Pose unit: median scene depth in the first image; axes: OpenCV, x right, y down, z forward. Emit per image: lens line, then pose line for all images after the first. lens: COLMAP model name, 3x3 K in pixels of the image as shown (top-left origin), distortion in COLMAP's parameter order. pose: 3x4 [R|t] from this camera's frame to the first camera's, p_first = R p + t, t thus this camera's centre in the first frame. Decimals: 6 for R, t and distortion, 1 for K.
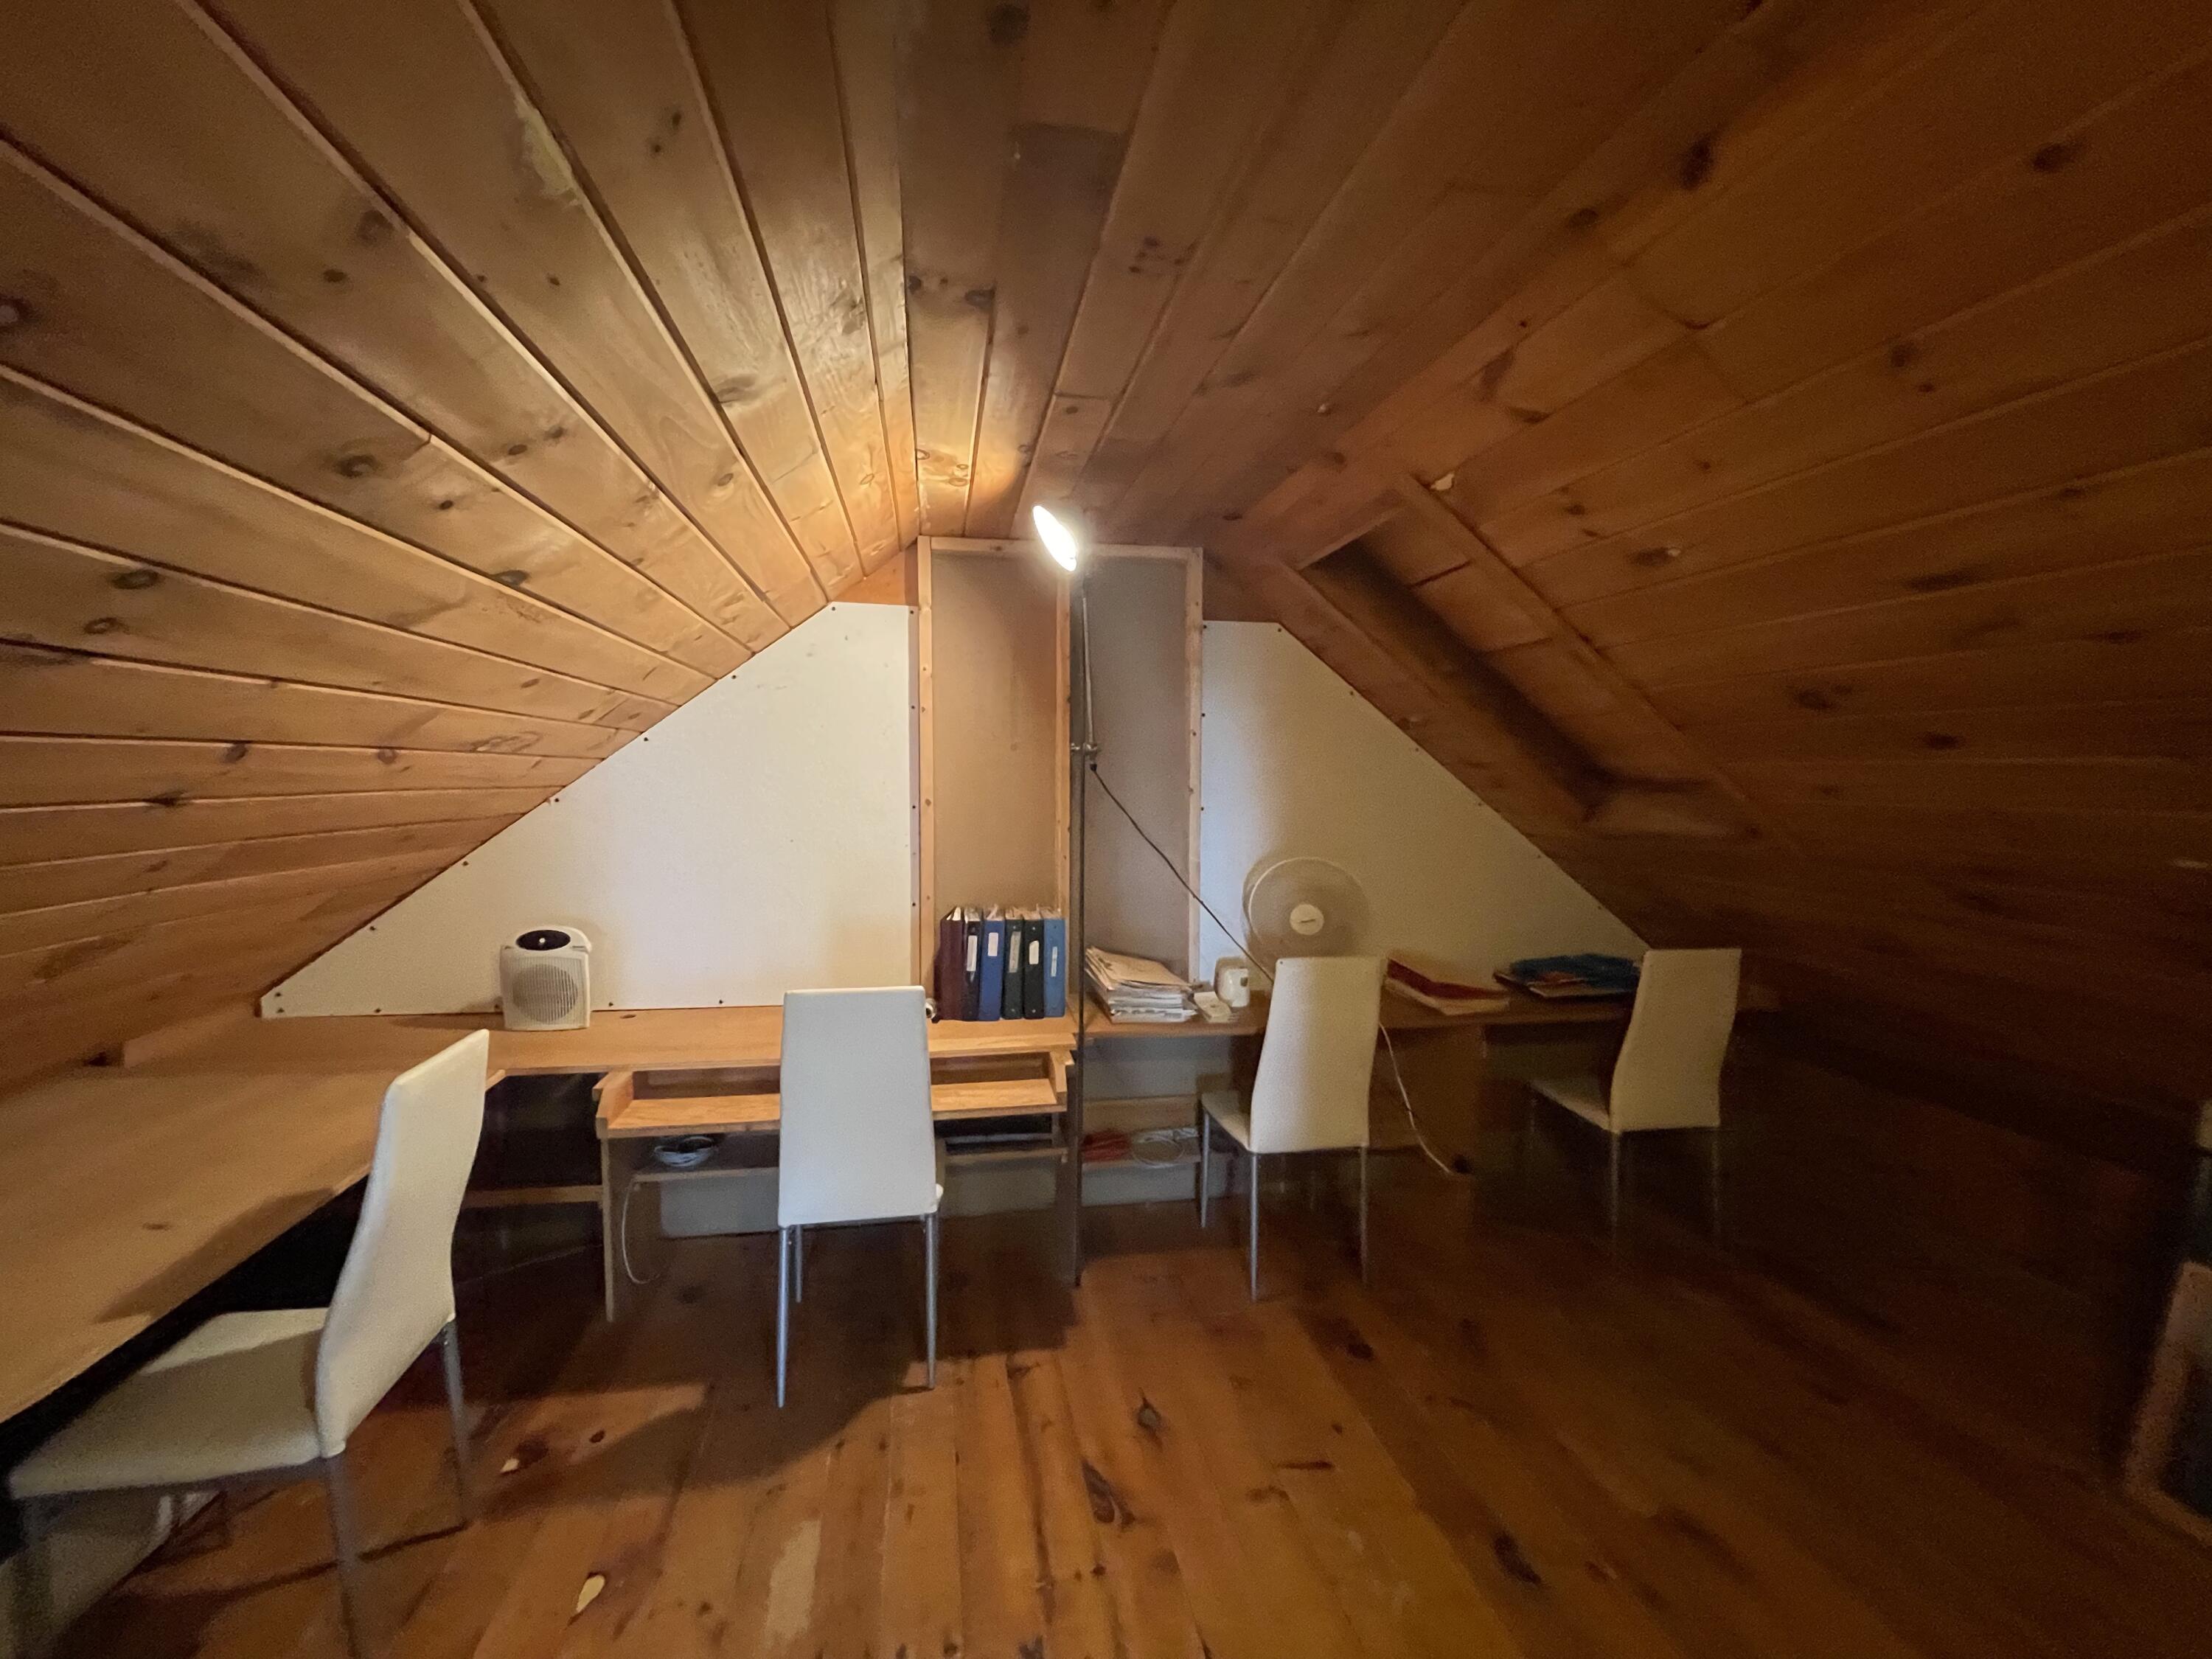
lens RADIAL K [[895.5, 0, 1096.8], [0, 895.5, 825.9], [0, 0, 1]] dist [-0.001788, -0.001151]
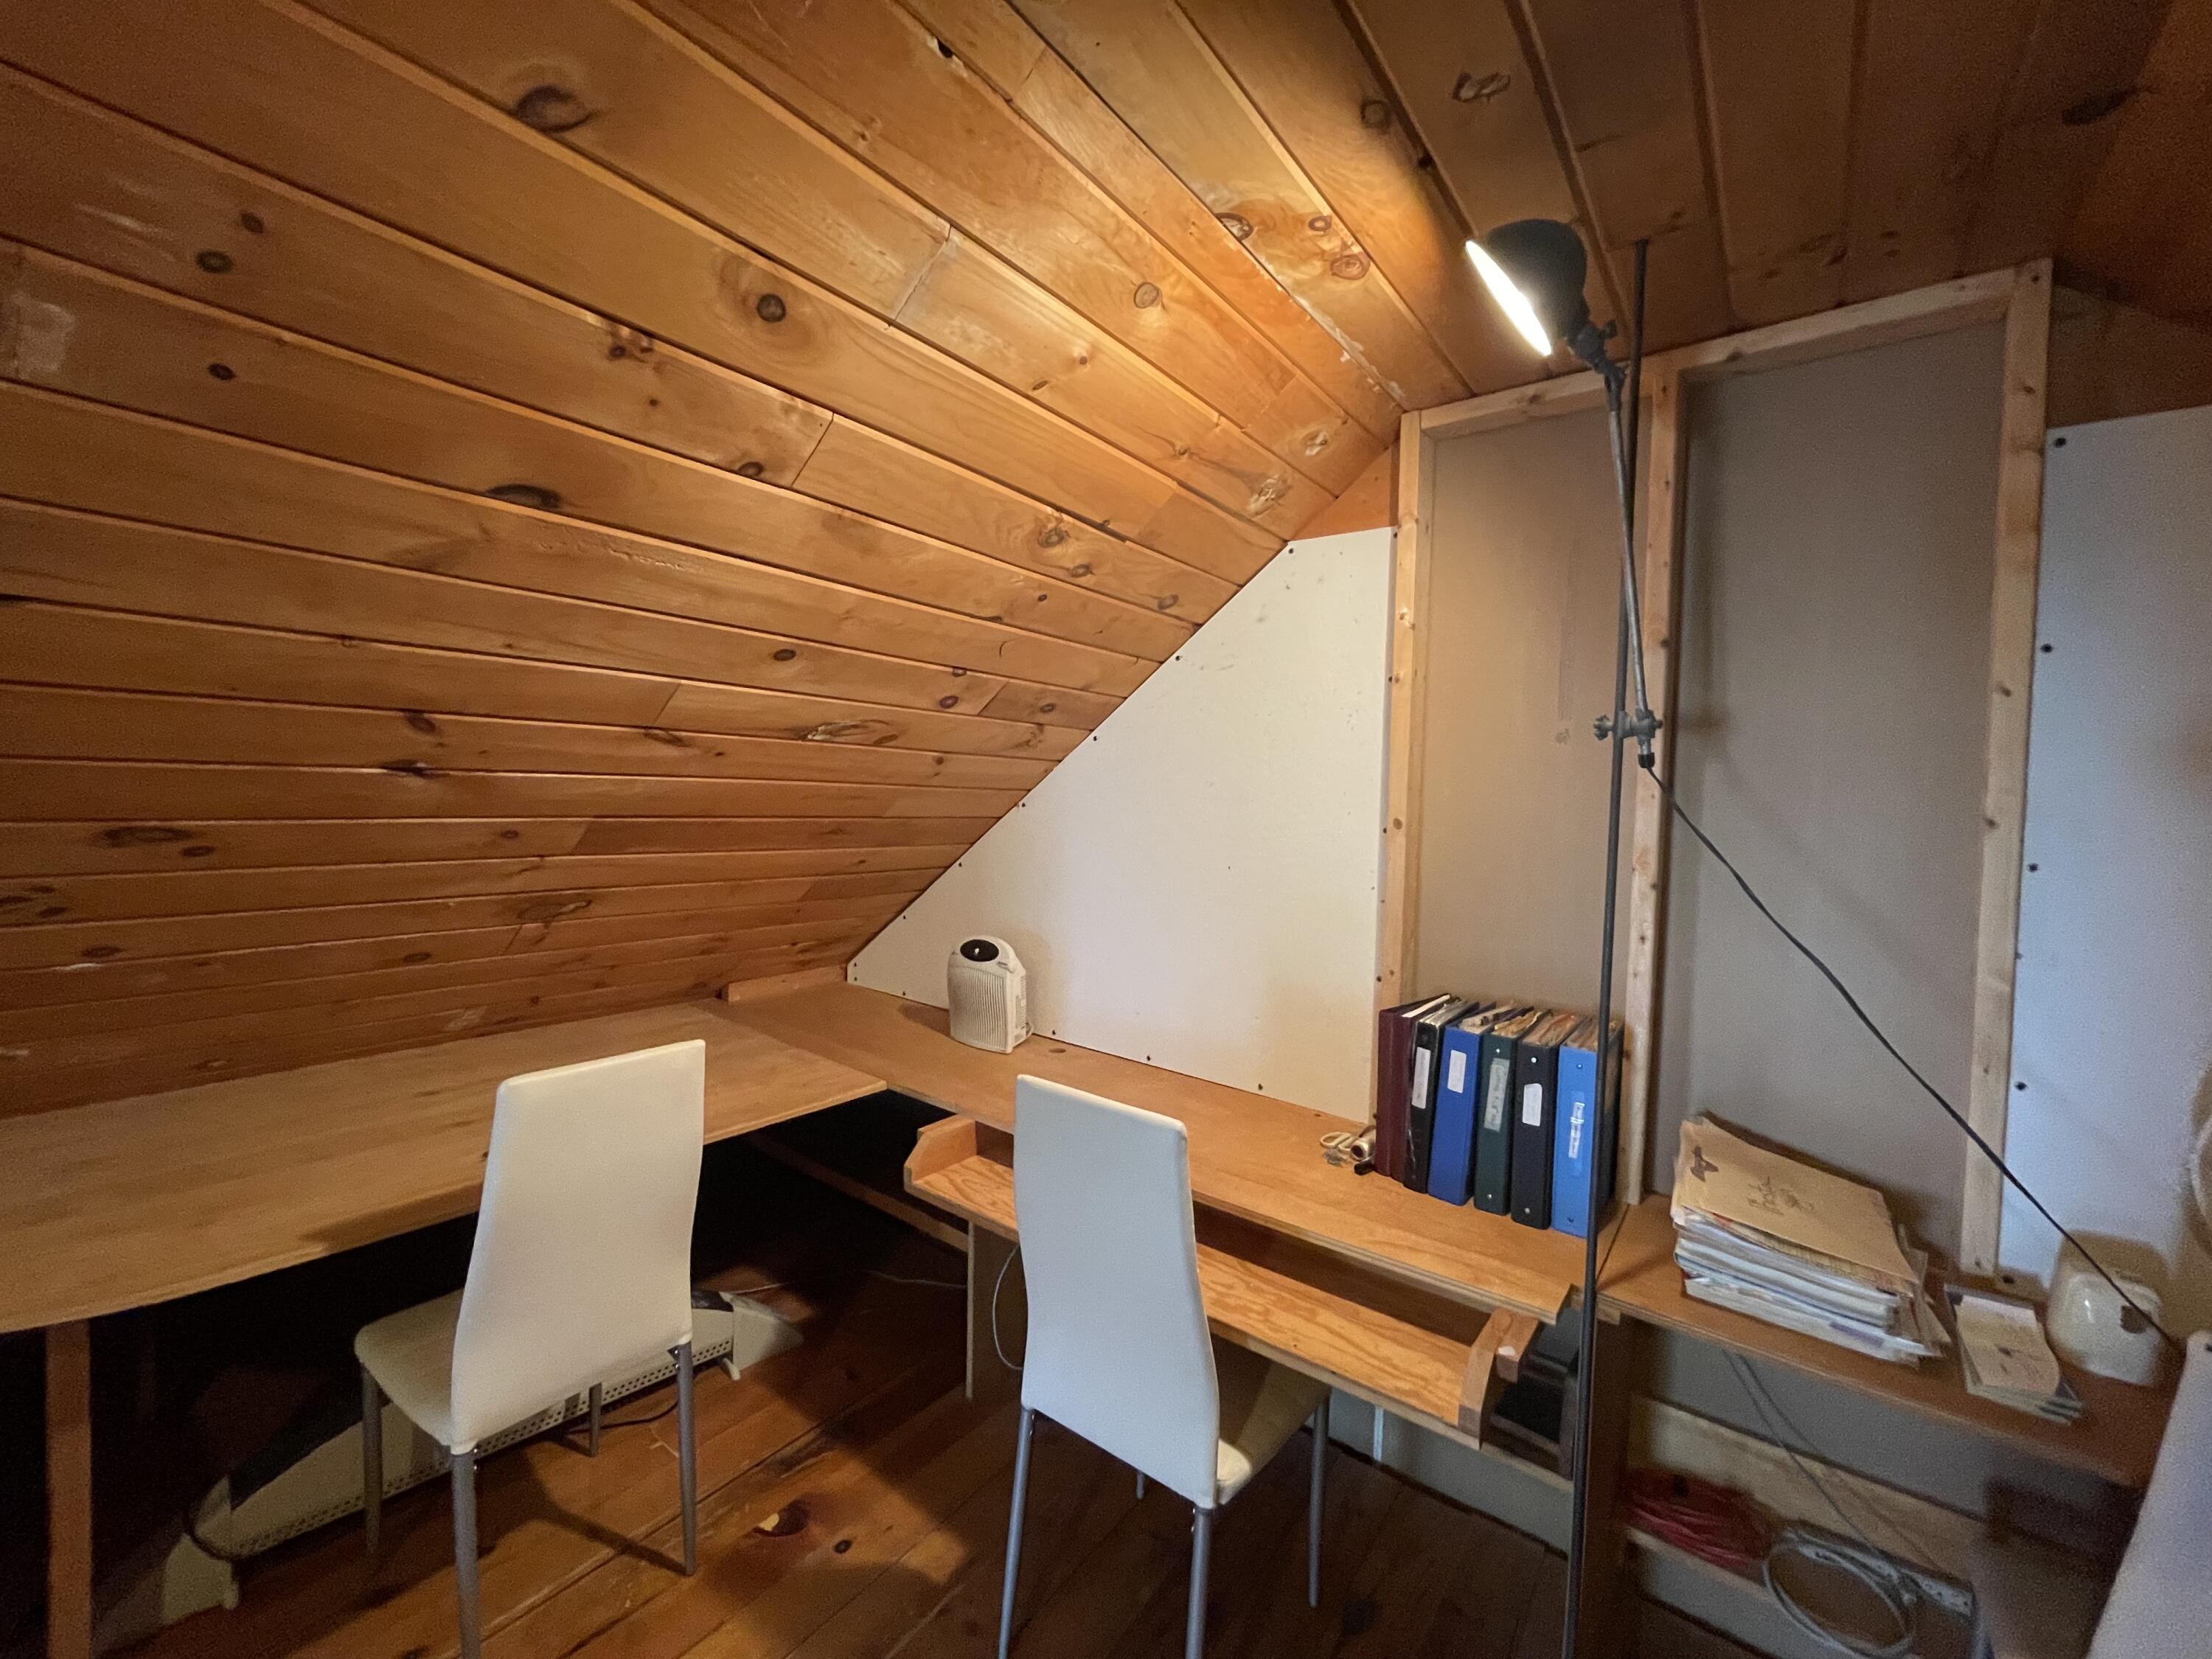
lens RADIAL K [[895.5, 0, 1107.2], [0, 895.5, 824.3], [0, 0, 1]] dist [-0.001788, -0.001151]
pose [[0.667842, 0.040358, -0.743208, 0.156569], [-0.070959, 0.997433, -0.009600, -0.005386], [0.740913, 0.059149, 0.668992, 0.431733]]
